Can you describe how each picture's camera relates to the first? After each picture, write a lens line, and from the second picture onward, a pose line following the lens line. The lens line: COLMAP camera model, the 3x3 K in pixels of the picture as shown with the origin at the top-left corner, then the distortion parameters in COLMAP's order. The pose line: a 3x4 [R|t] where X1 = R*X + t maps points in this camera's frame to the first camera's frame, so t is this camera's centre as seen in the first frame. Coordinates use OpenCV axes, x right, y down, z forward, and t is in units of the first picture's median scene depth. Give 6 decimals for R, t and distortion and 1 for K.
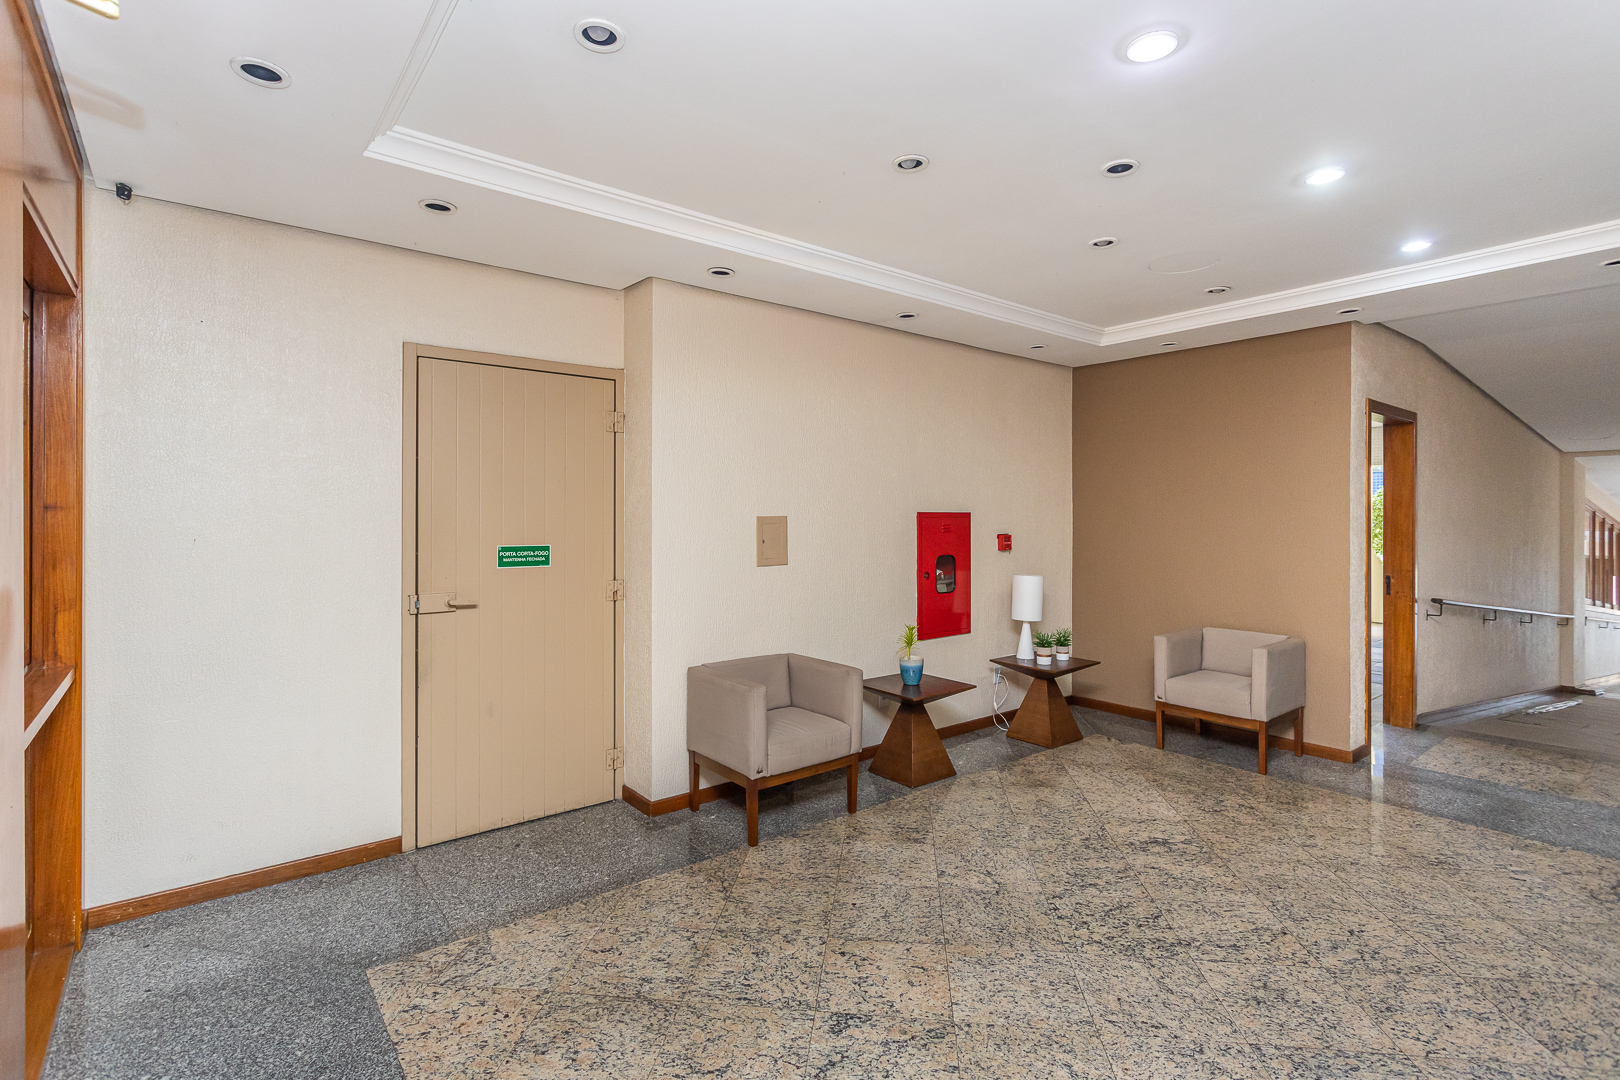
lens RADIAL K [[760.7, 0, 816.9], [0, 760.7, 536.7], [0, 0, 1]] dist [-0.000410, 0.001116]
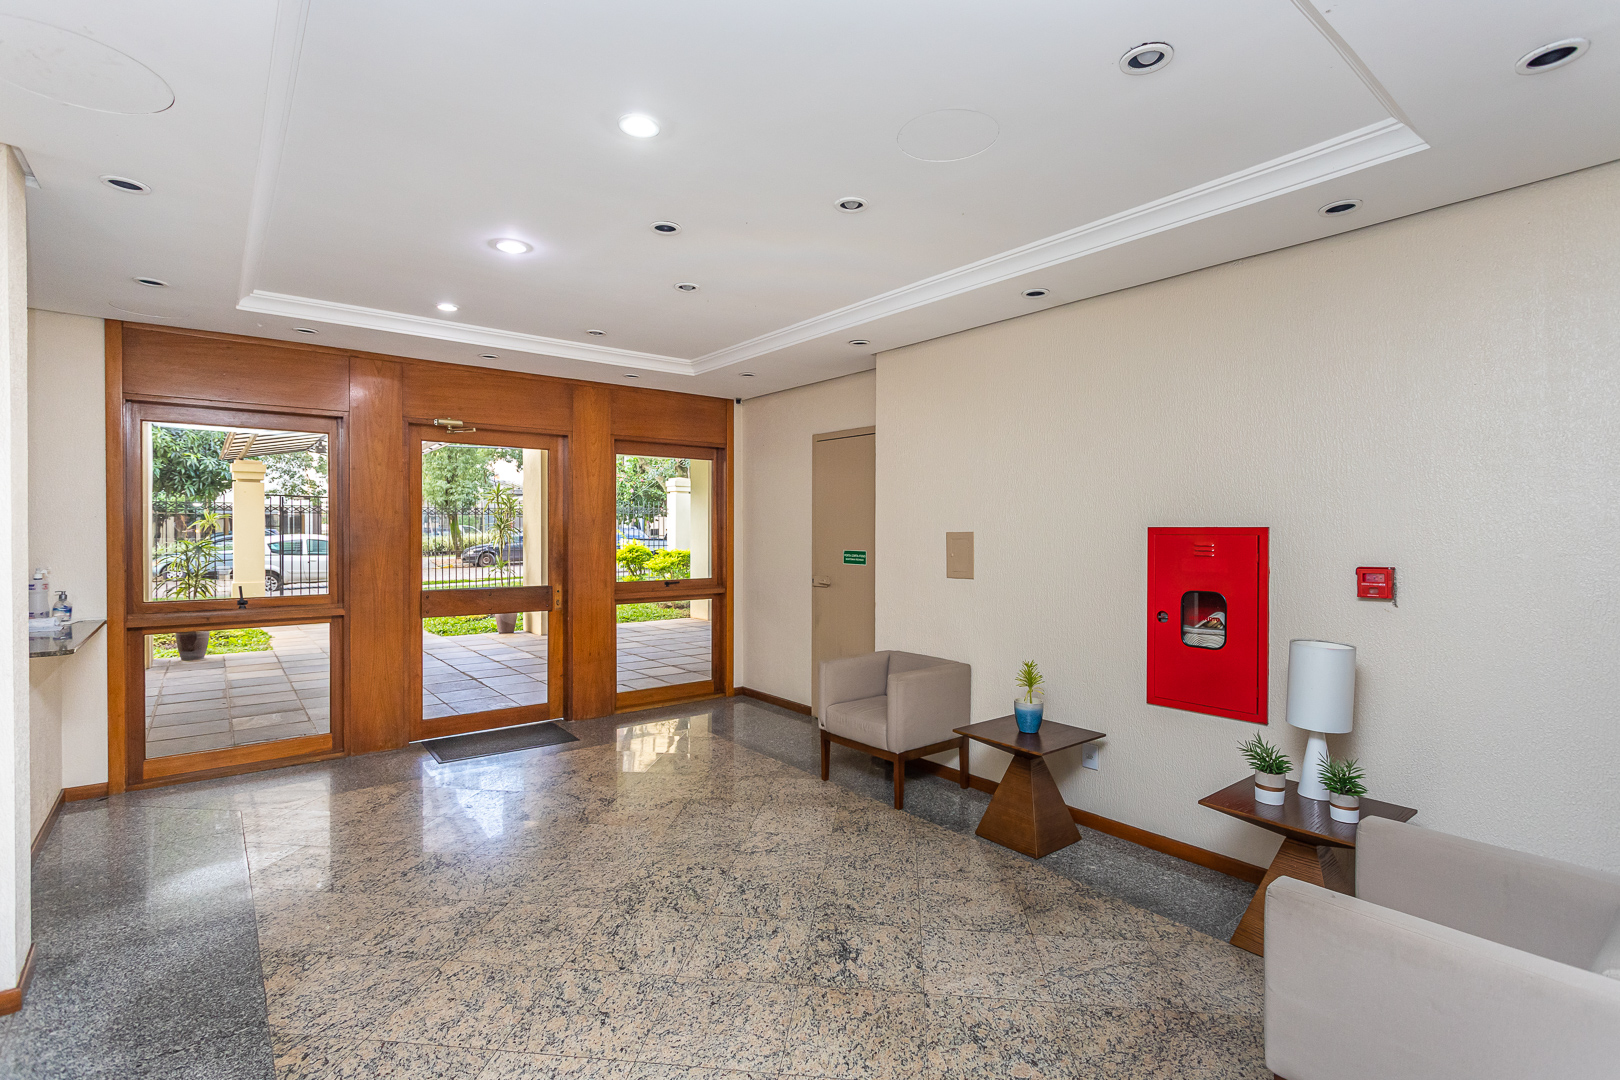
lens RADIAL K [[760.7, 0, 816.9], [0, 760.7, 536.7], [0, 0, 1]] dist [-0.000410, 0.001116]
pose [[0.002907, 0.007189, -0.999970, 1.286442], [-0.031258, 0.999486, 0.007095, -0.027840], [0.999507, 0.031236, 0.003130, 1.006365]]
